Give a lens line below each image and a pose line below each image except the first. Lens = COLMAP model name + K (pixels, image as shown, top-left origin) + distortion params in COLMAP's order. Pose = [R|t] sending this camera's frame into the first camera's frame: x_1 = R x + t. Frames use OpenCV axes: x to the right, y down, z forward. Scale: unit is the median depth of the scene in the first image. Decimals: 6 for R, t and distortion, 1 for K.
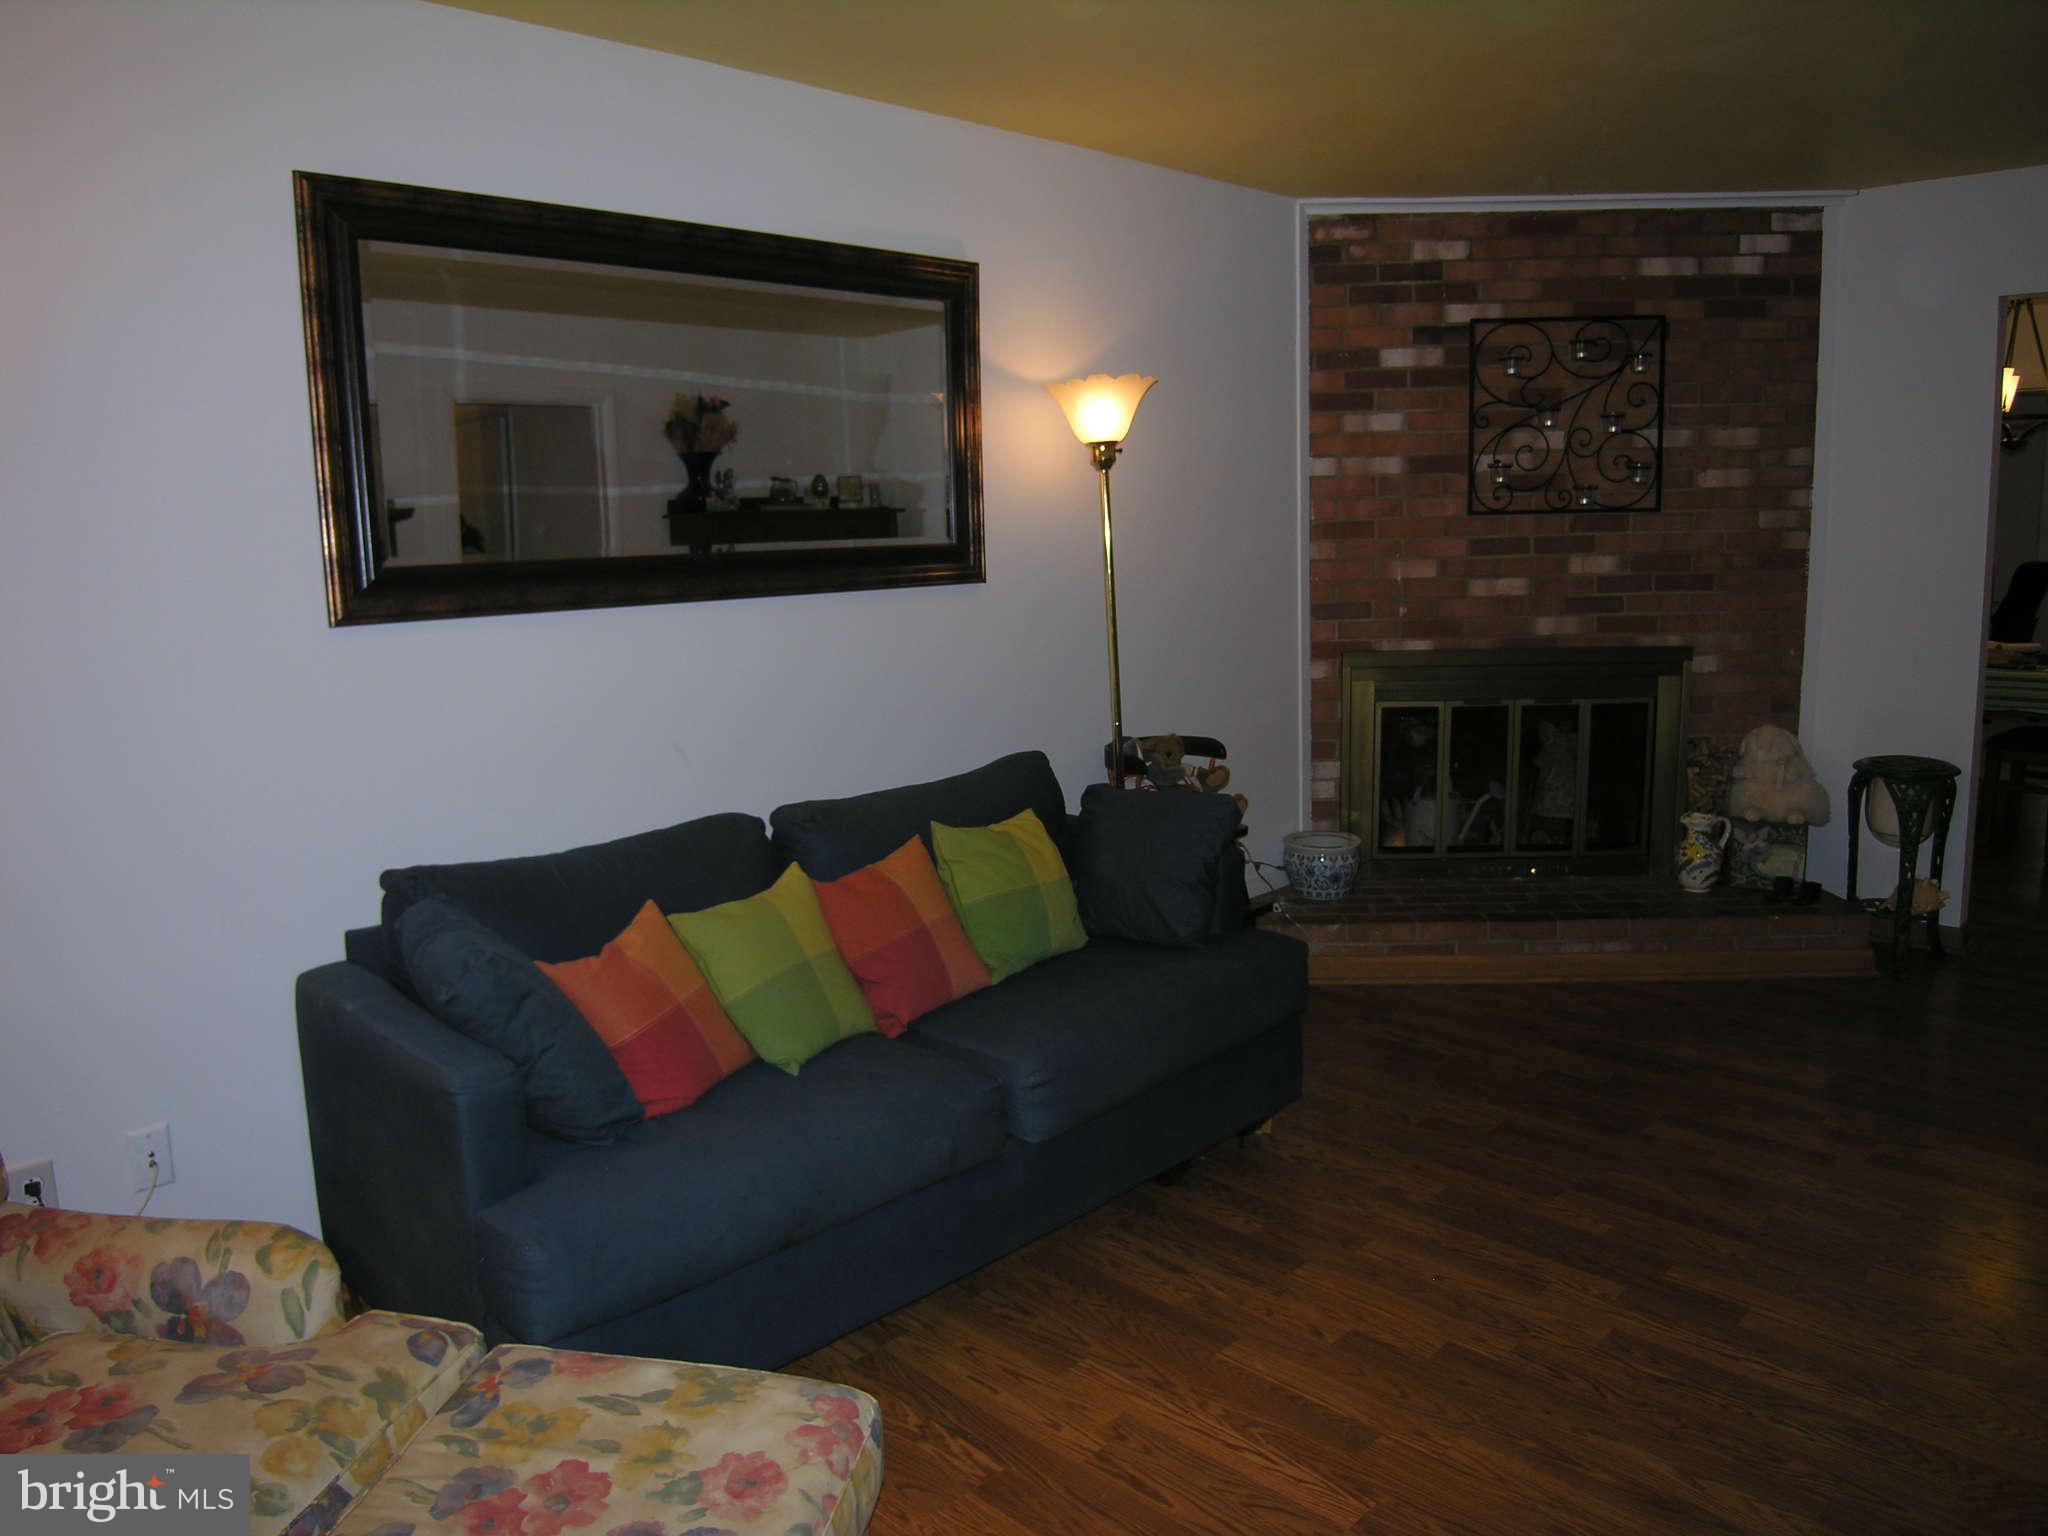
lens RADIAL K [[1476.0, 0, 1025.4], [0, 1476.0, 738.4], [0, 0, 1]] dist [-0.045692, -0.001884]
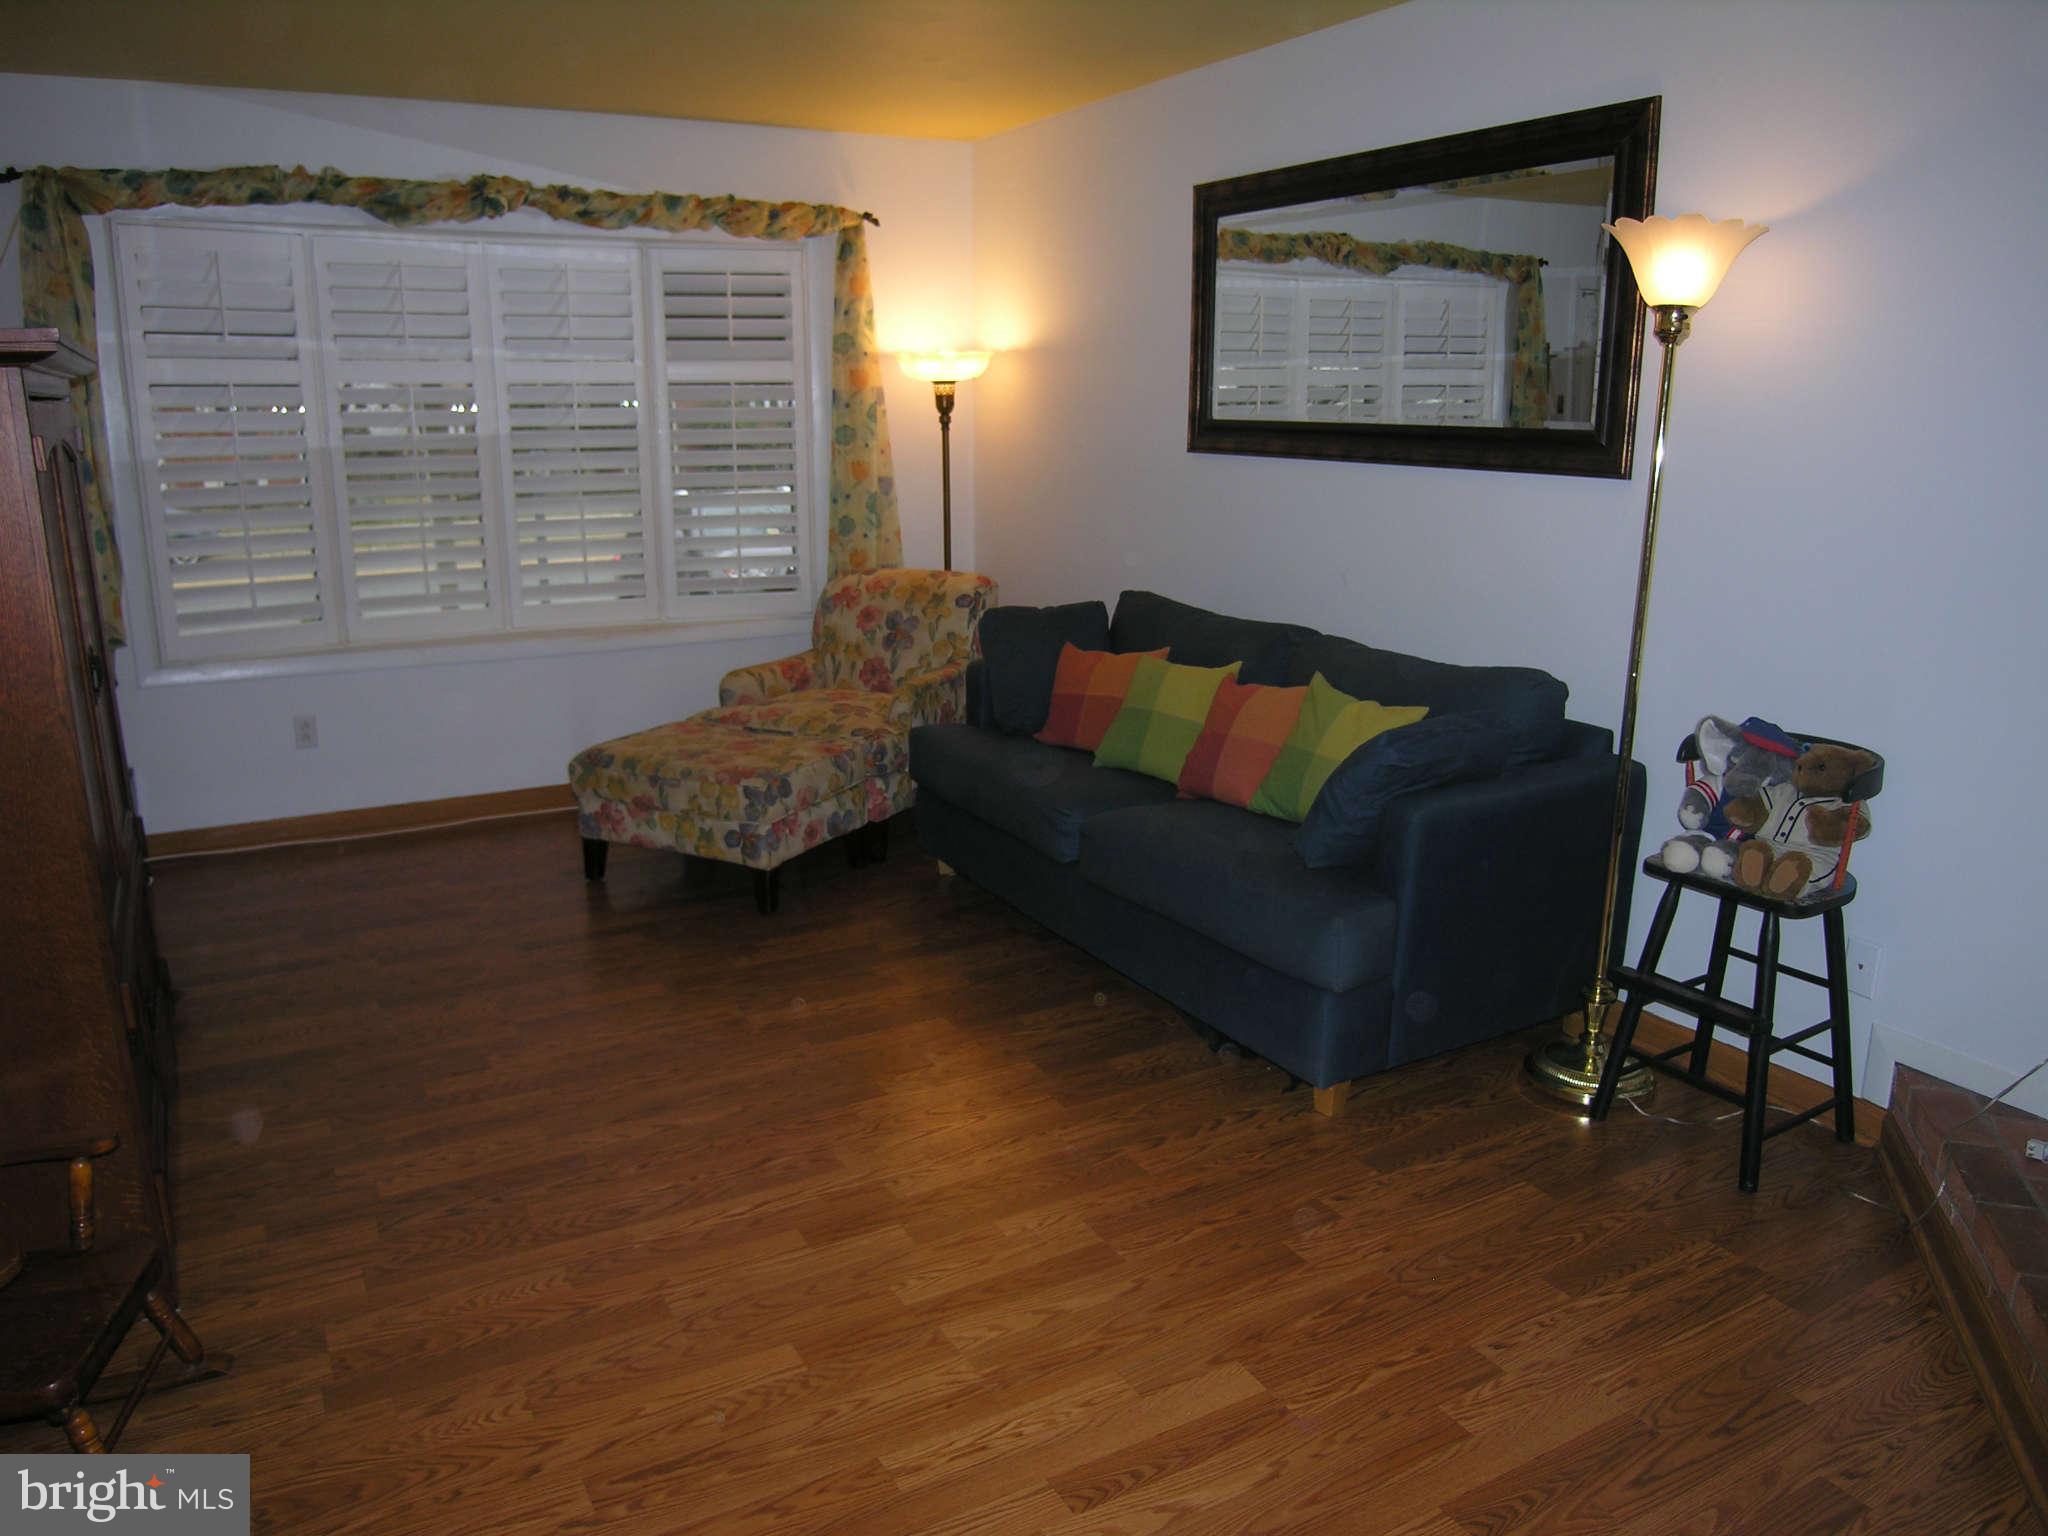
lens RADIAL K [[1476.0, 0, 1025.4], [0, 1476.0, 738.4], [0, 0, 1]] dist [-0.045692, -0.001884]
pose [[-0.275878, 0.234810, -0.932071, 0.714994], [-0.142414, 0.949014, 0.281230, -0.121839], [0.950584, 0.210325, -0.228372, 0.715440]]
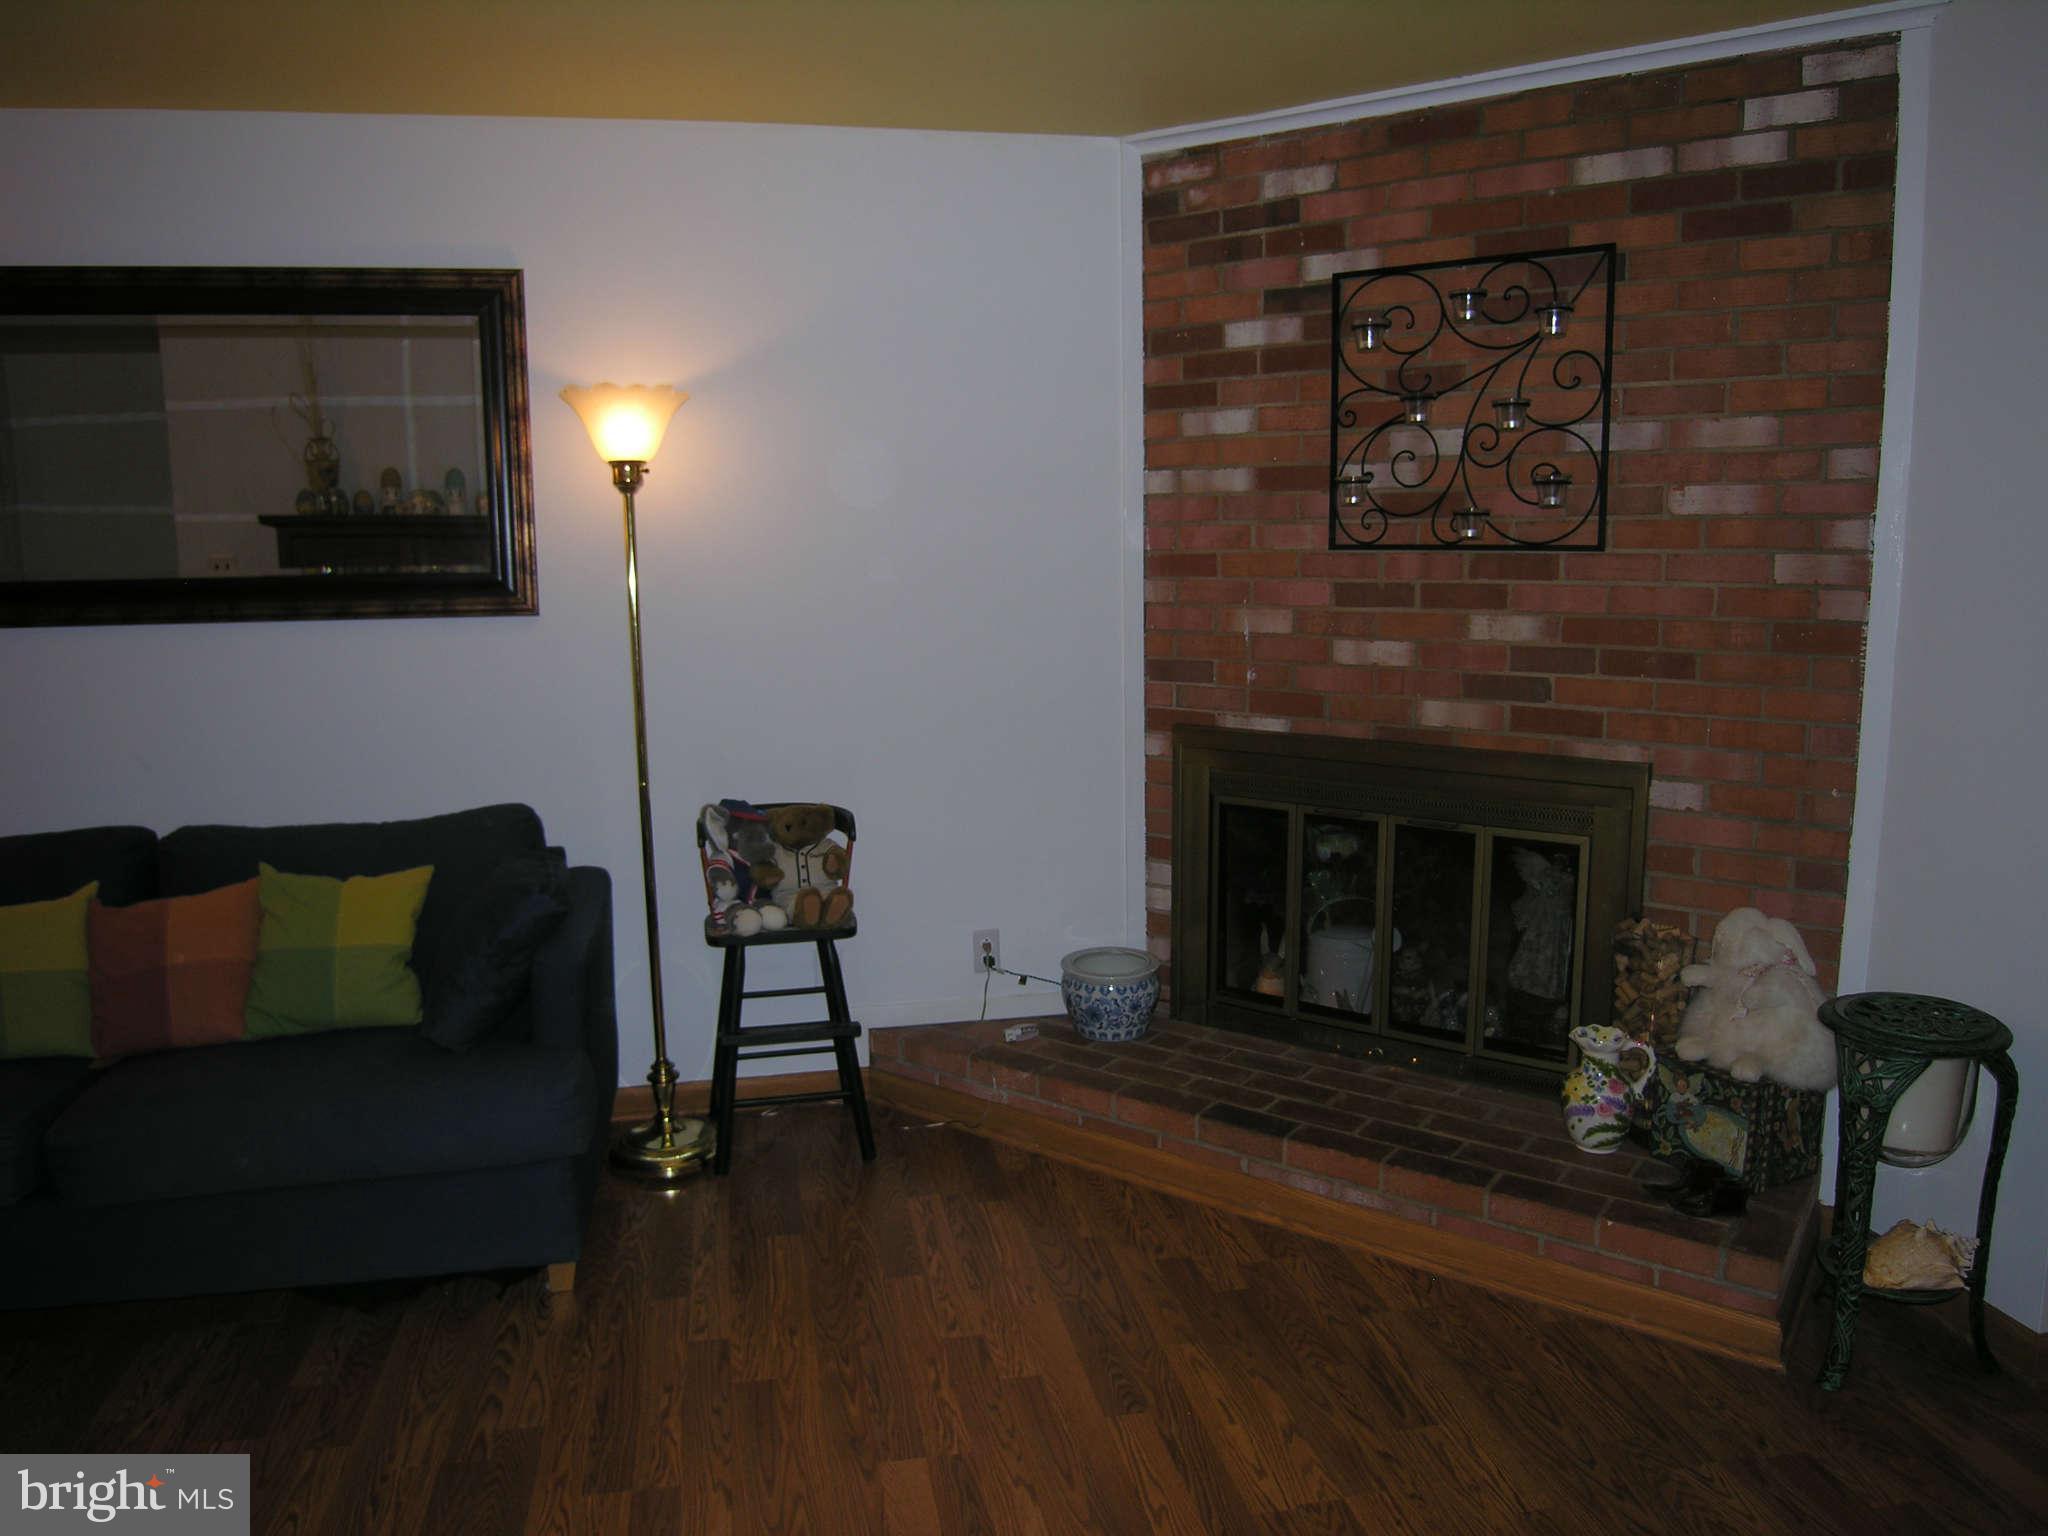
lens RADIAL K [[1476.0, 0, 1025.4], [0, 1476.0, 738.4], [0, 0, 1]] dist [-0.045692, -0.001884]
pose [[0.825289, 0.097117, -0.556298, 0.593250], [-0.095130, 0.994932, 0.032564, -0.070668], [0.556641, 0.026046, 0.830345, 0.329473]]
